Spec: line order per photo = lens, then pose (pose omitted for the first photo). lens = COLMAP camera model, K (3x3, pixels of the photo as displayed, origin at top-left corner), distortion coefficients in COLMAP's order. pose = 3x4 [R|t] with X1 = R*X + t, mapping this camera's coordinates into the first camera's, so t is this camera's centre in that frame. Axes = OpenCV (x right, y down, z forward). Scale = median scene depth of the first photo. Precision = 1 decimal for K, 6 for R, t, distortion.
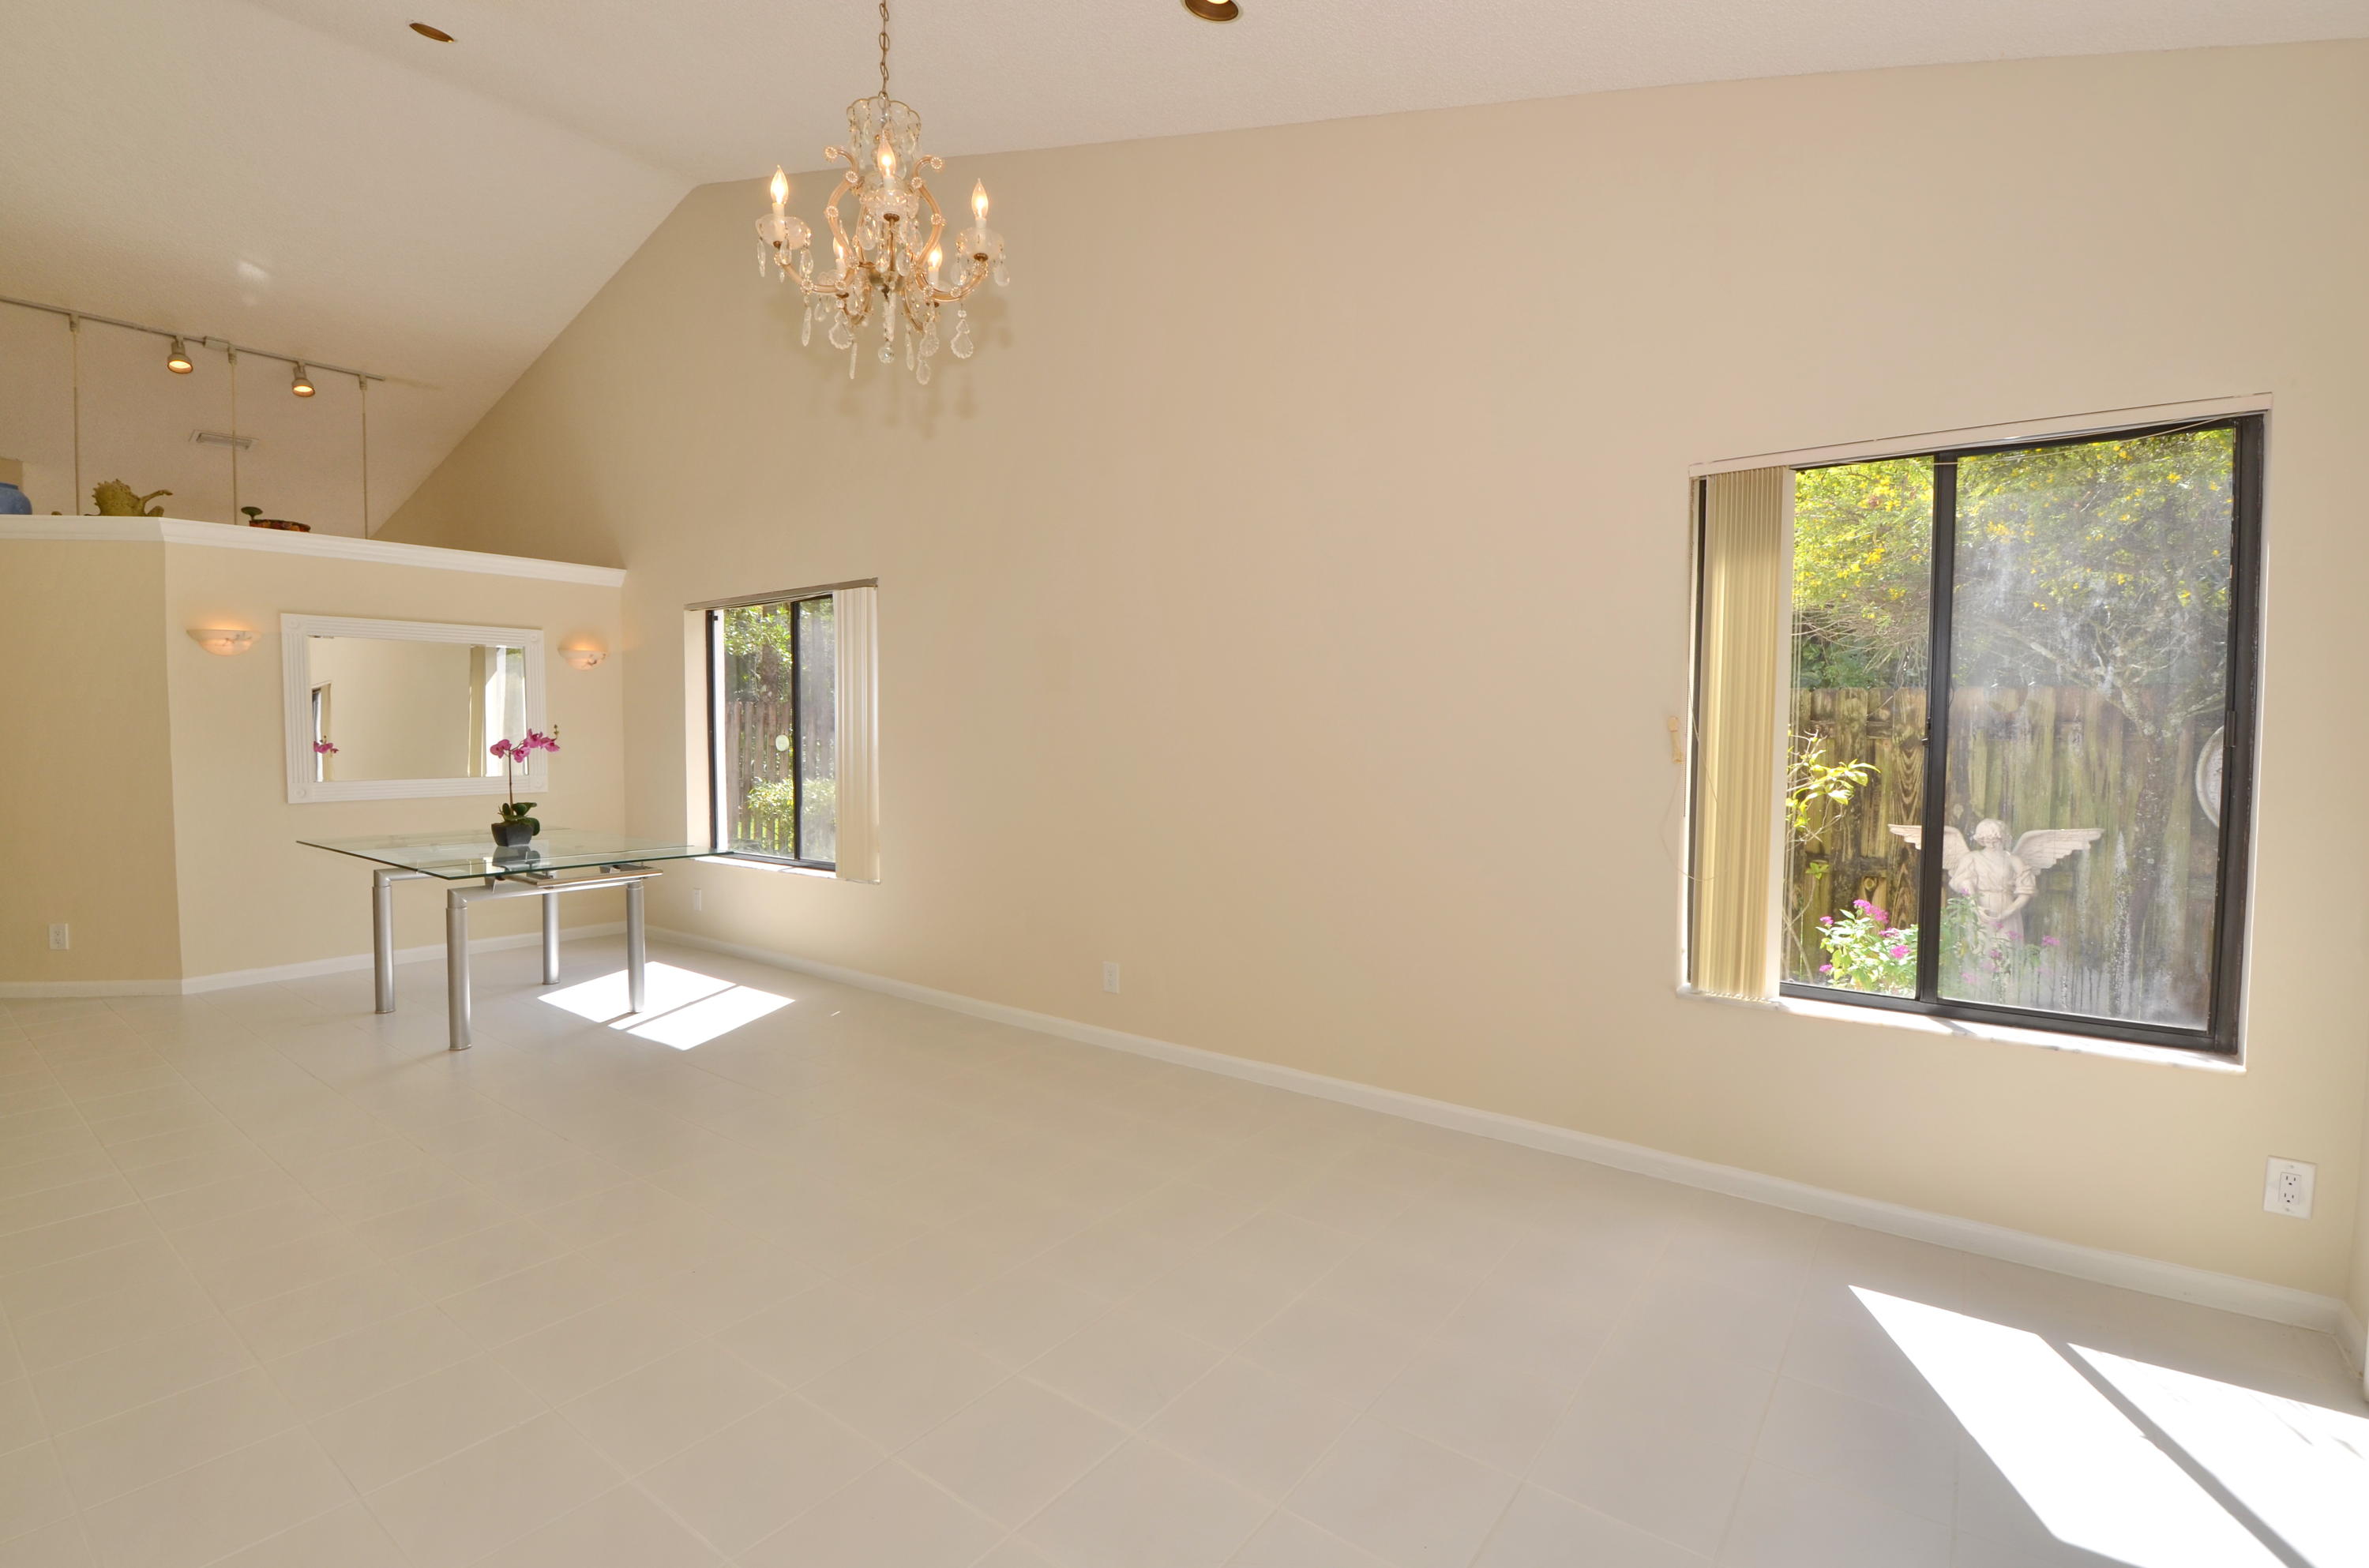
lens RADIAL K [[1105.0, 0, 1184.5], [0, 1105.0, 784.0], [0, 0, 1]] dist [-0.012271, -0.000727]
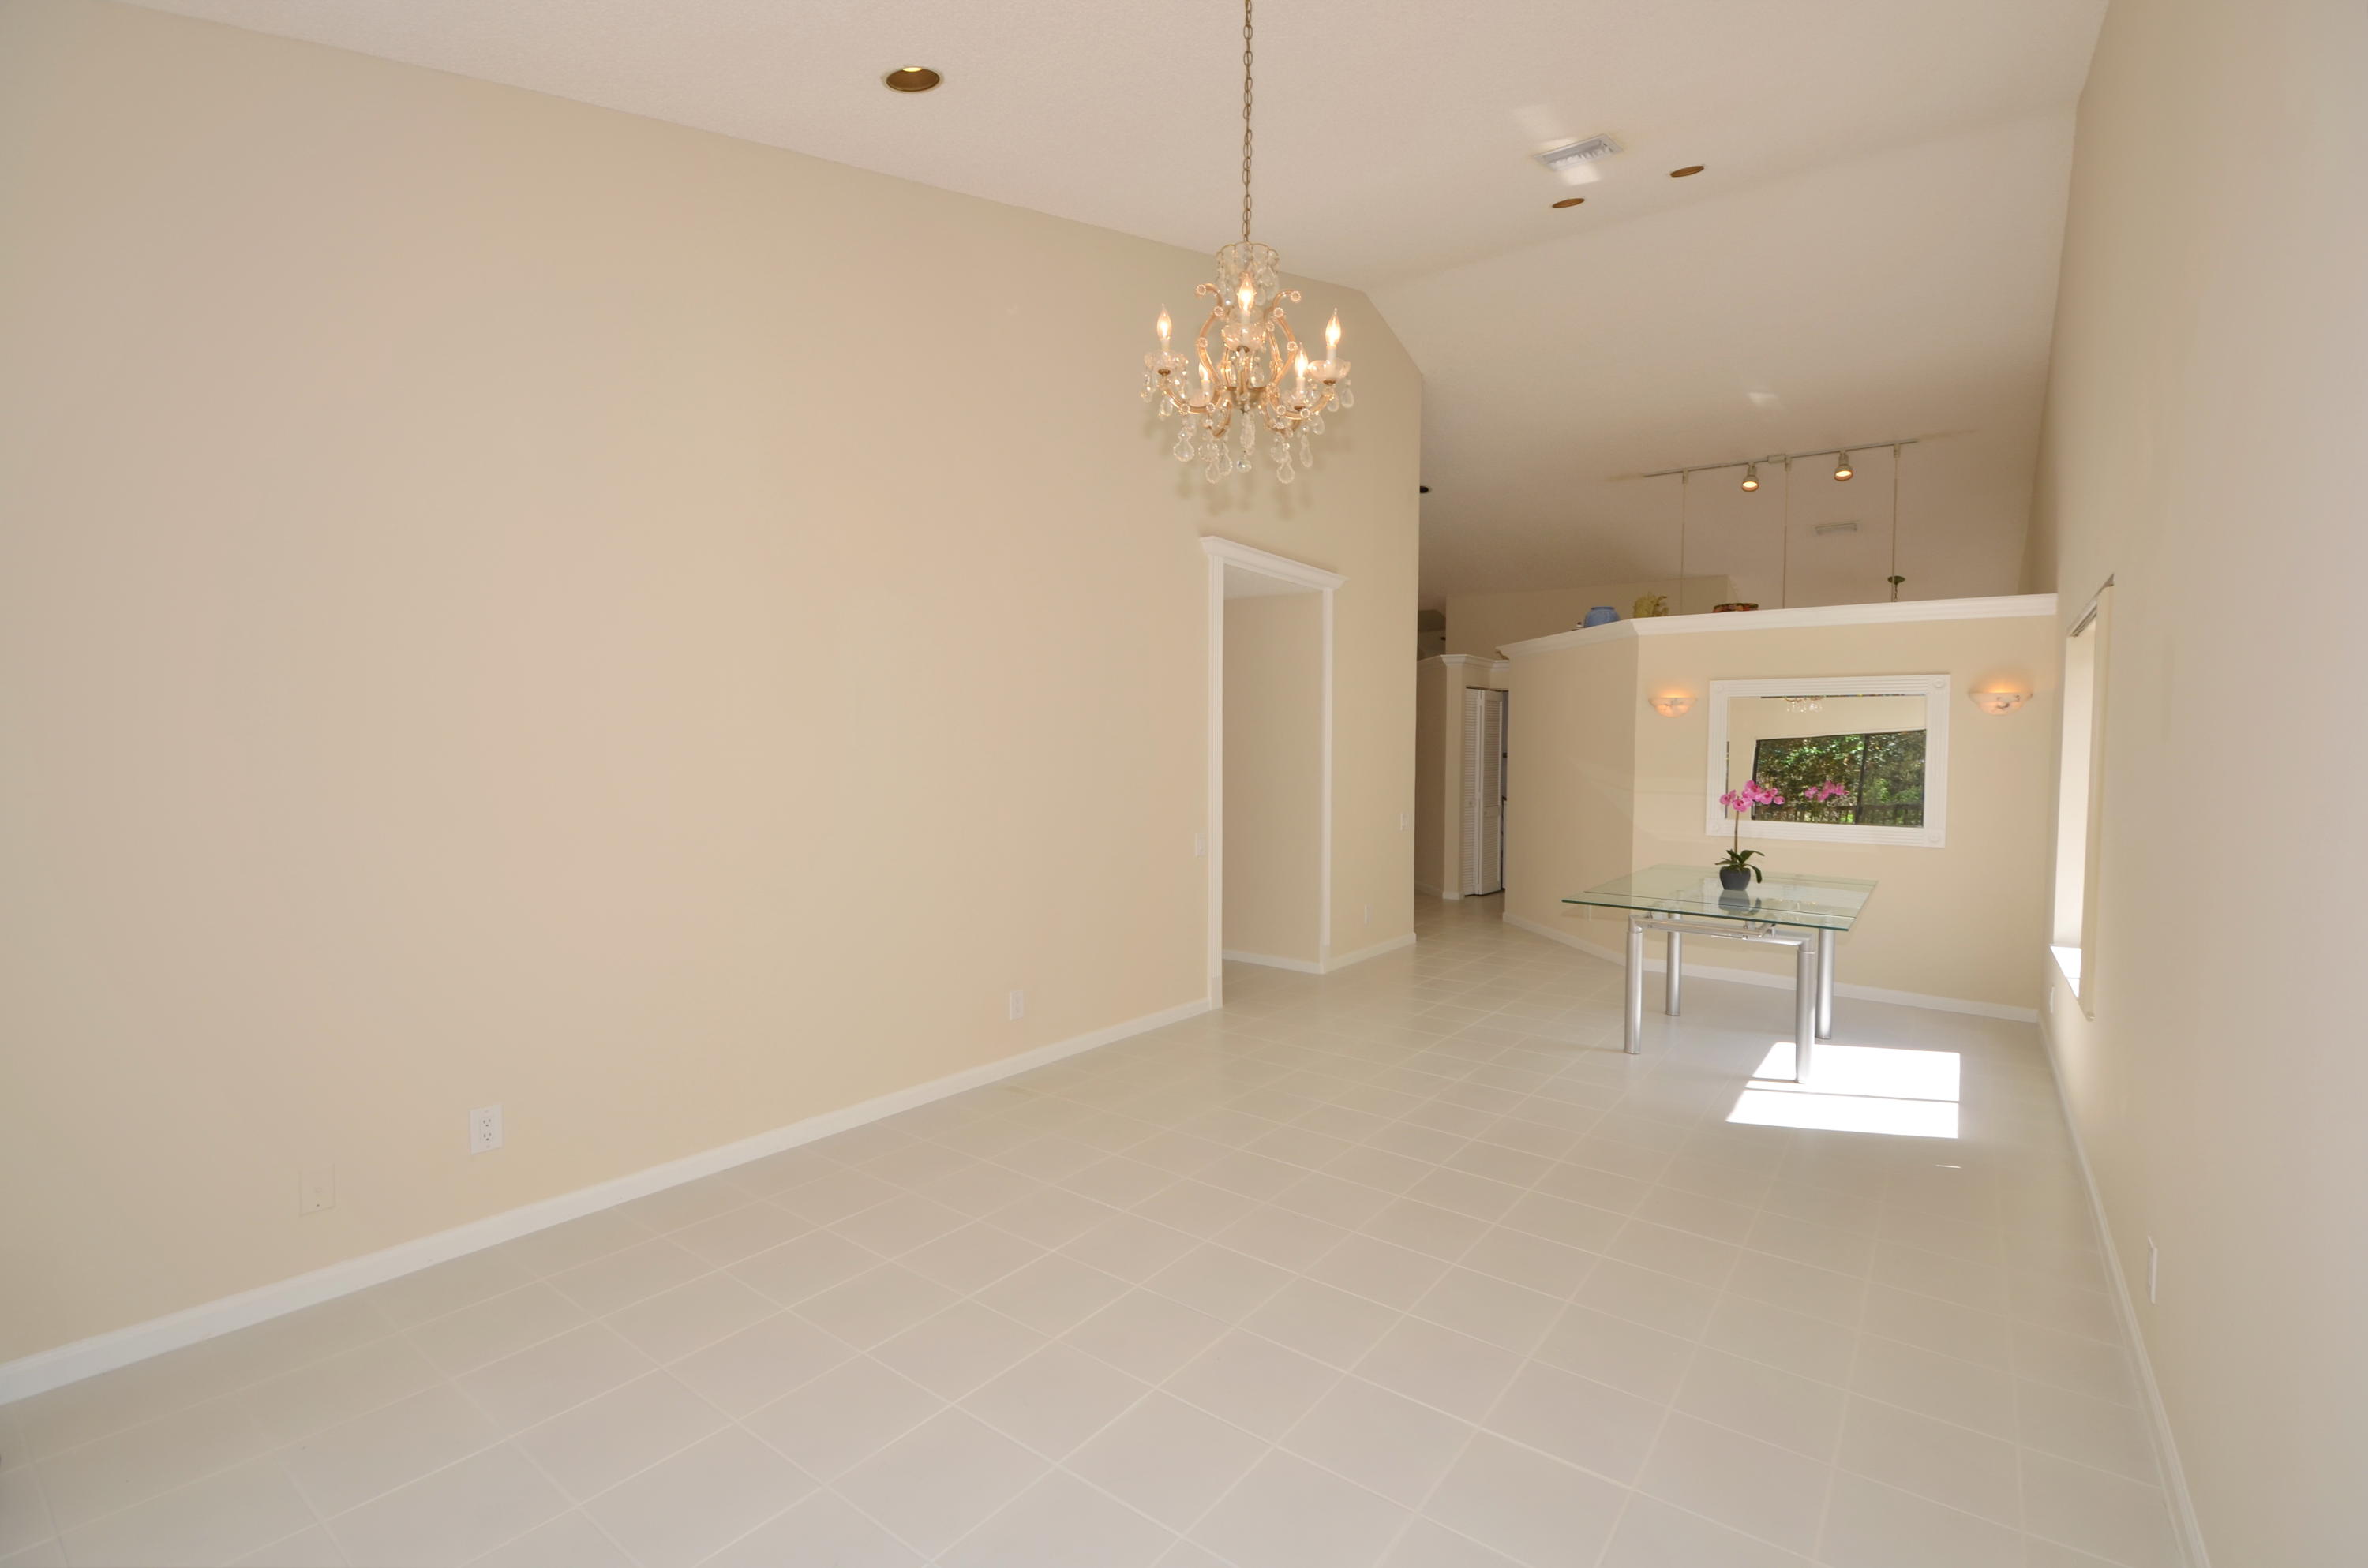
lens RADIAL K [[1061.7, 0, 1184.0], [0, 1061.7, 784.0], [0, 0, 1]] dist [-0.001476, -0.000339]
pose [[0.024121, 0.028184, -0.999312, 0.365394], [-0.064557, 0.997560, 0.026576, -0.035189], [0.997622, 0.063871, 0.025882, 0.409124]]
